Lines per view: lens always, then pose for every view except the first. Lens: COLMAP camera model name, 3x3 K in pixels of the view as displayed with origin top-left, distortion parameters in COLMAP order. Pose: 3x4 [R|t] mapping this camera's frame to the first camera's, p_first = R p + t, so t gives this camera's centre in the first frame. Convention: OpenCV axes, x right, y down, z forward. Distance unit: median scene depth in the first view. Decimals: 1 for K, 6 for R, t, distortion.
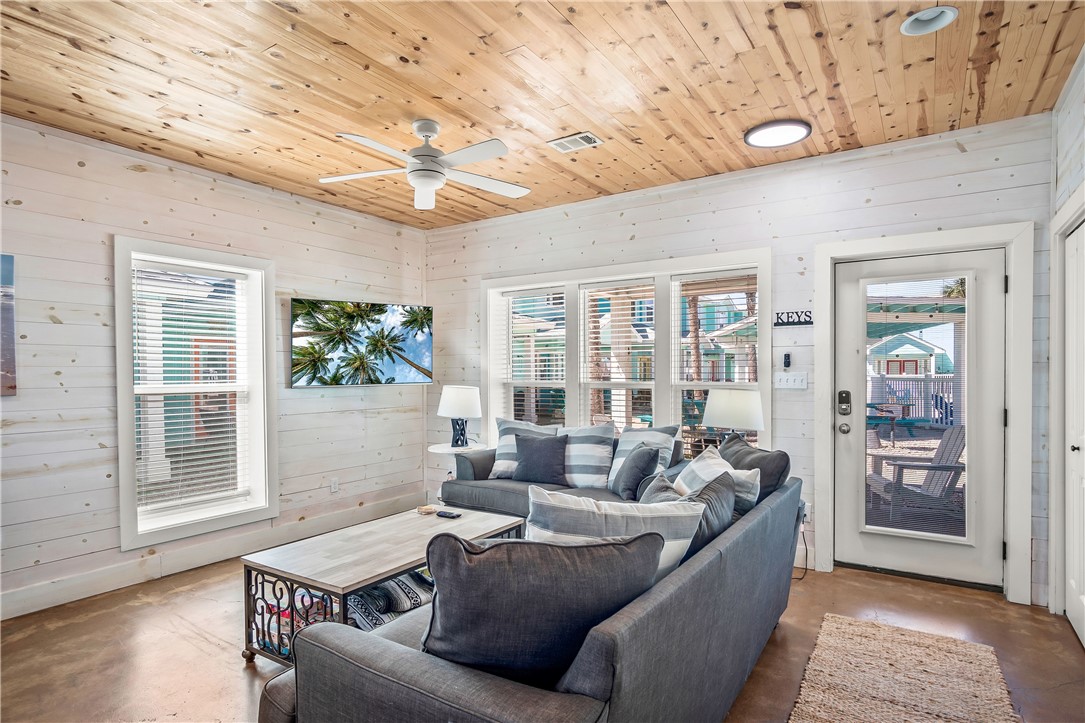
lens RADIAL K [[597.8, 0, 559.1], [0, 597.8, 362.0], [0, 0, 1]] dist [-0.000641, -0.000453]
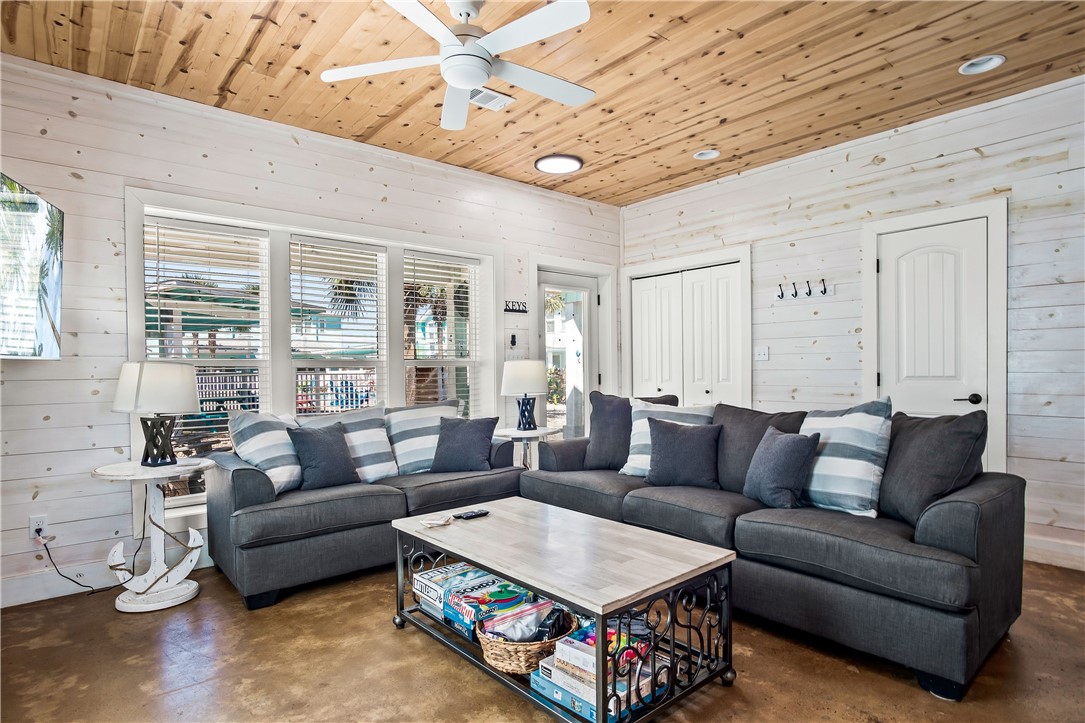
lens RADIAL K [[581.2, 0, 538.3], [0, 581.2, 372.1], [0, 0, 1]] dist [-0.001557, 0.001500]
pose [[0.290050, -0.008216, 0.956976, -0.760530], [-0.009141, 0.999894, 0.011354, 0.049570], [-0.956968, -0.012041, 0.289944, 0.593964]]
